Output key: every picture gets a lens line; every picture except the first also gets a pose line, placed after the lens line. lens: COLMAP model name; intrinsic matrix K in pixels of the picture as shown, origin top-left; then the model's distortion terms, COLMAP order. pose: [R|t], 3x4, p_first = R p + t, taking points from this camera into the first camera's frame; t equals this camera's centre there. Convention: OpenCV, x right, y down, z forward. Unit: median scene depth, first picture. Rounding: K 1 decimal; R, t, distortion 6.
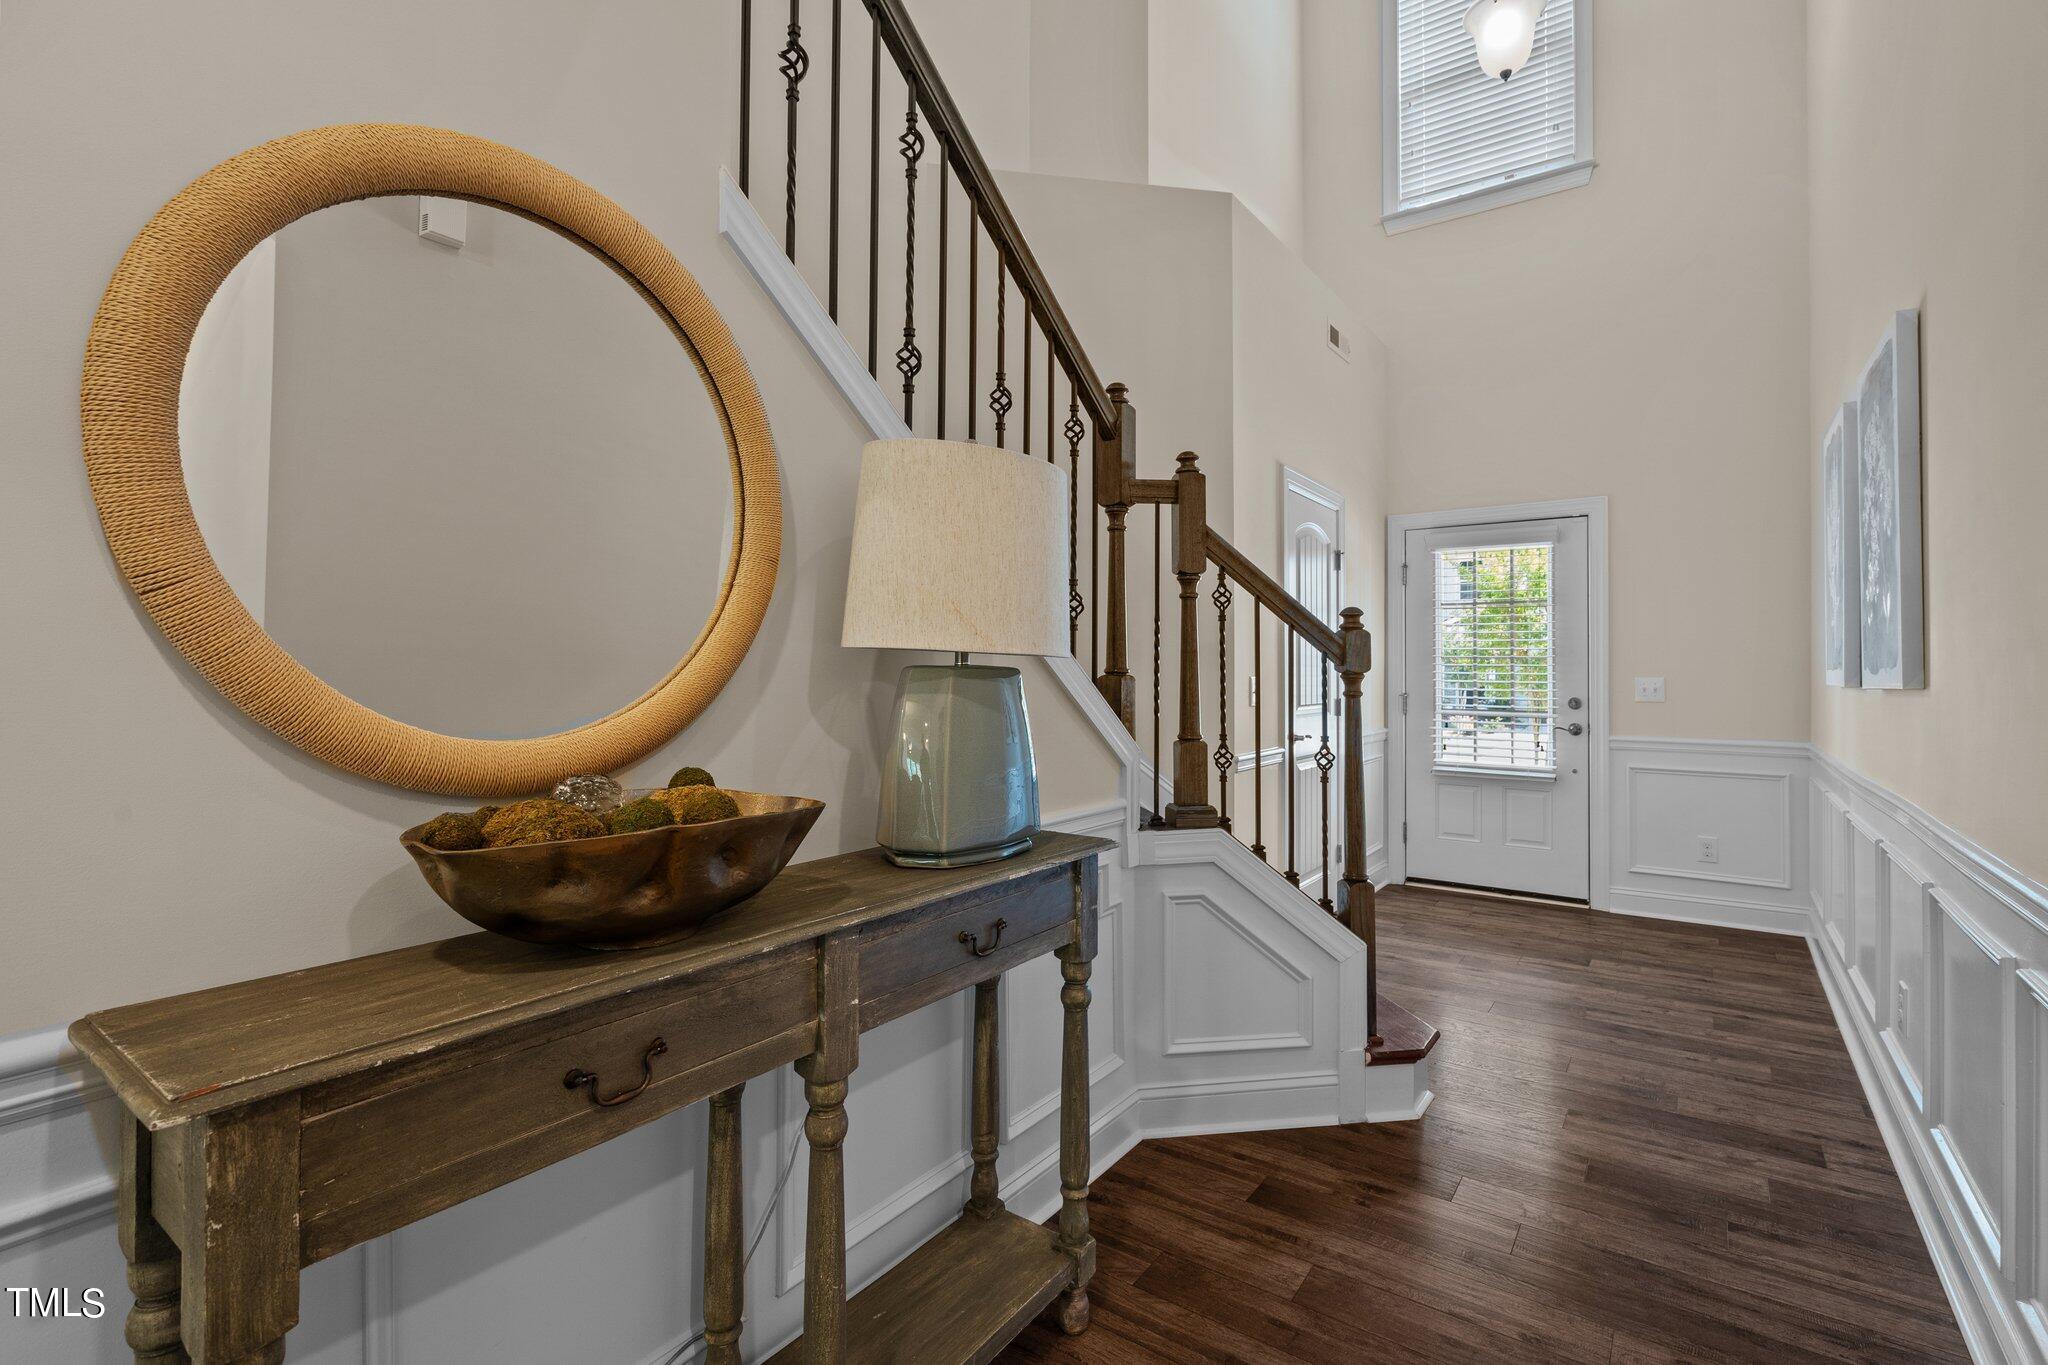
lens RADIAL K [[945.0, 0, 1025.8], [0, 945.0, 667.5], [0, 0, 1]] dist [-0.011985, 0.000190]
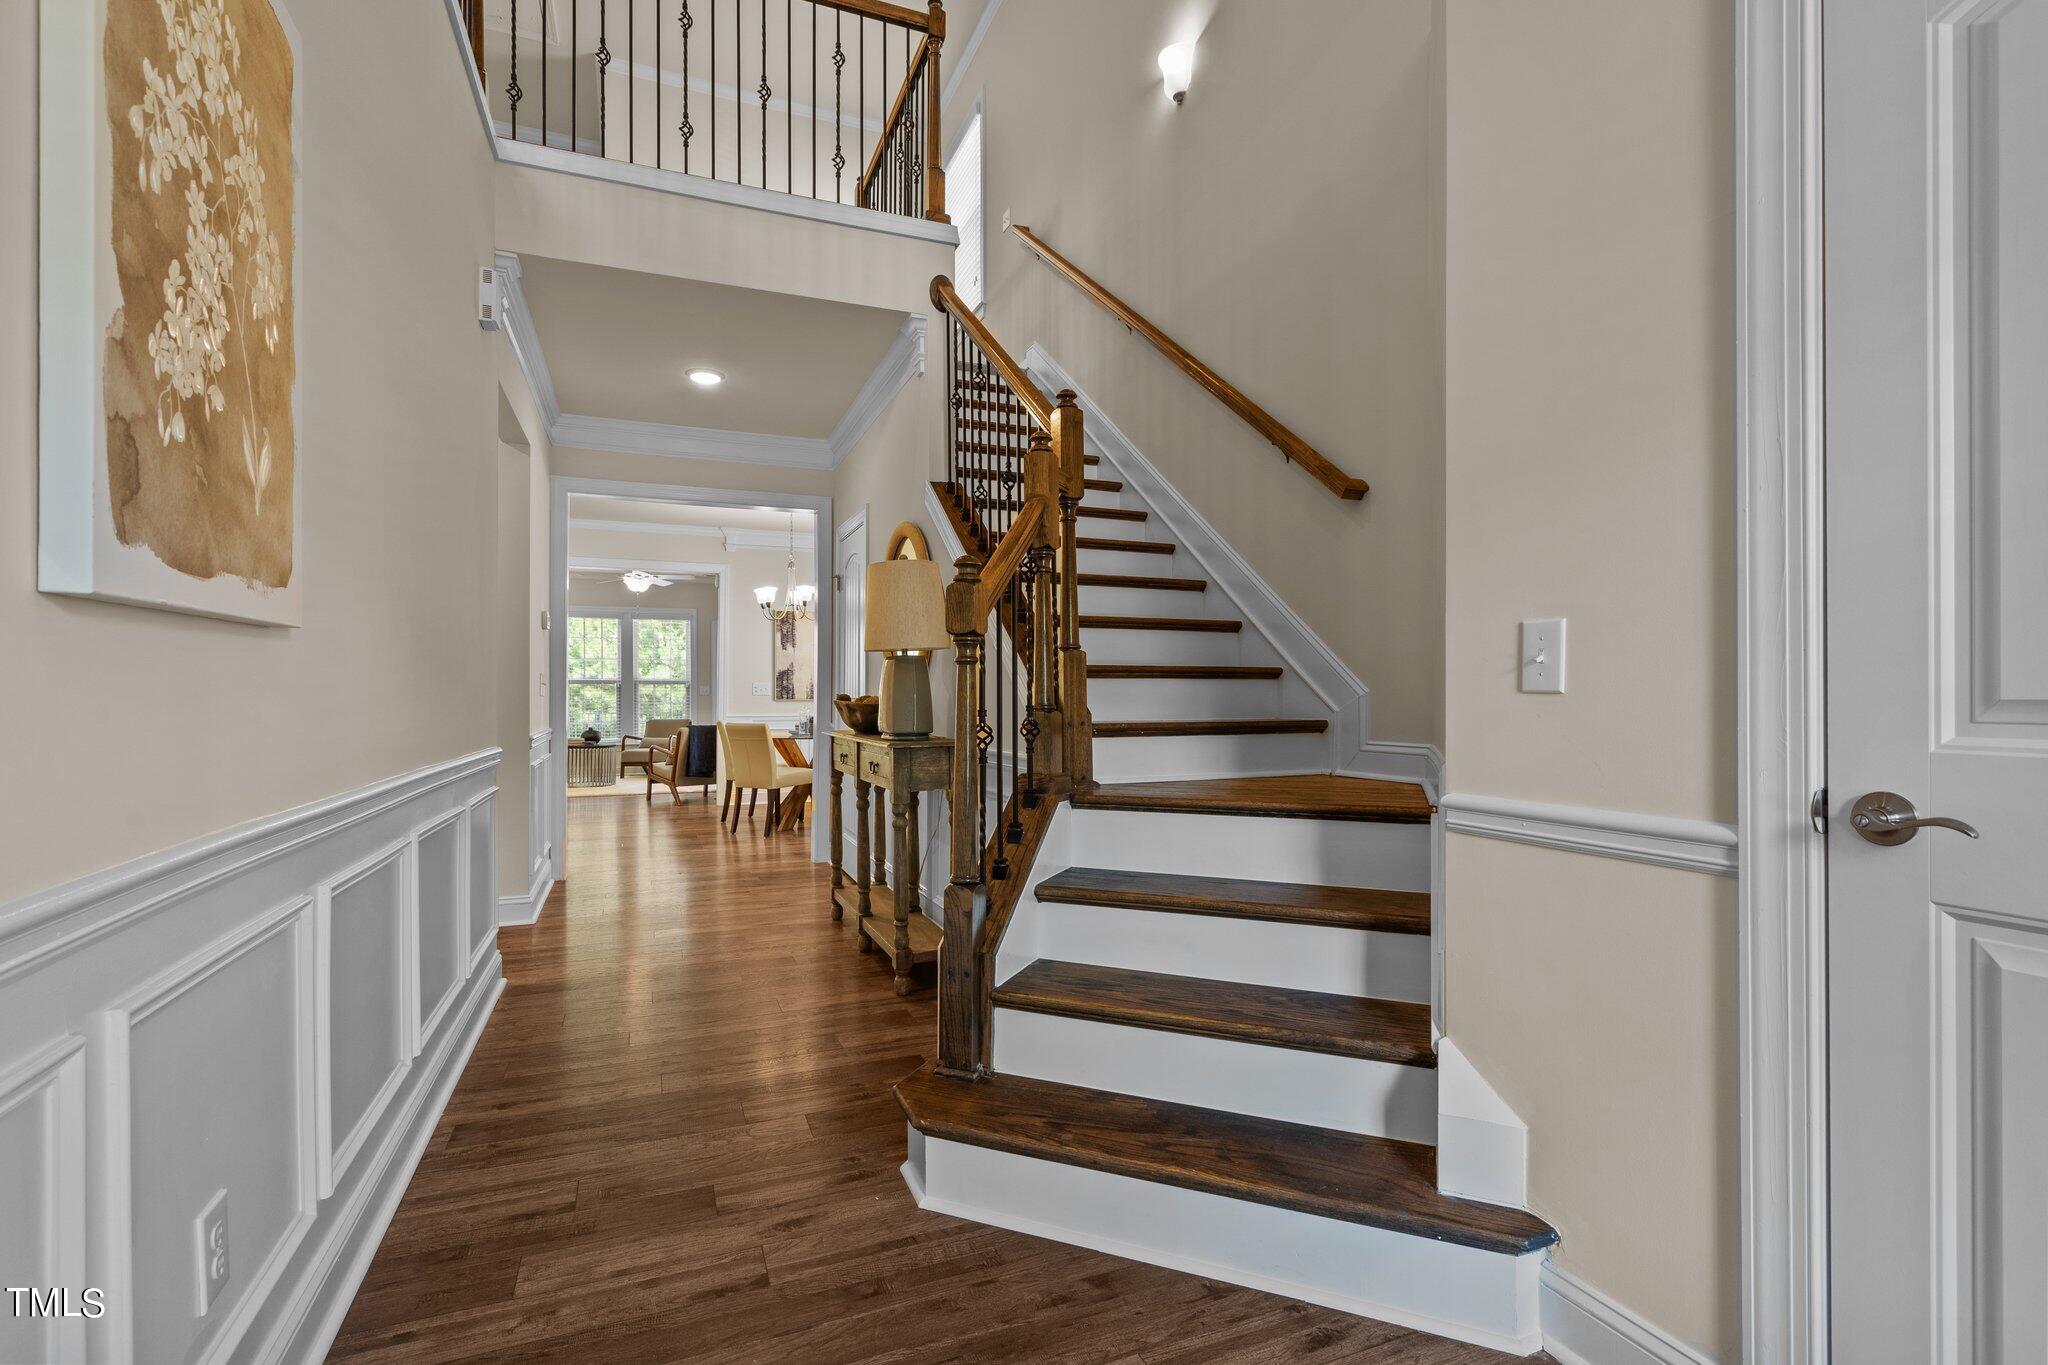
lens RADIAL K [[945.0, 0, 1027.7], [0, 945.0, 693.9], [0, 0, 1]] dist [-0.011985, 0.000190]
pose [[-0.536075, -0.004468, -0.844159, 1.321473], [0.008686, 0.999904, -0.010809, 0.086099], [0.844126, -0.013127, -0.535985, 1.921832]]
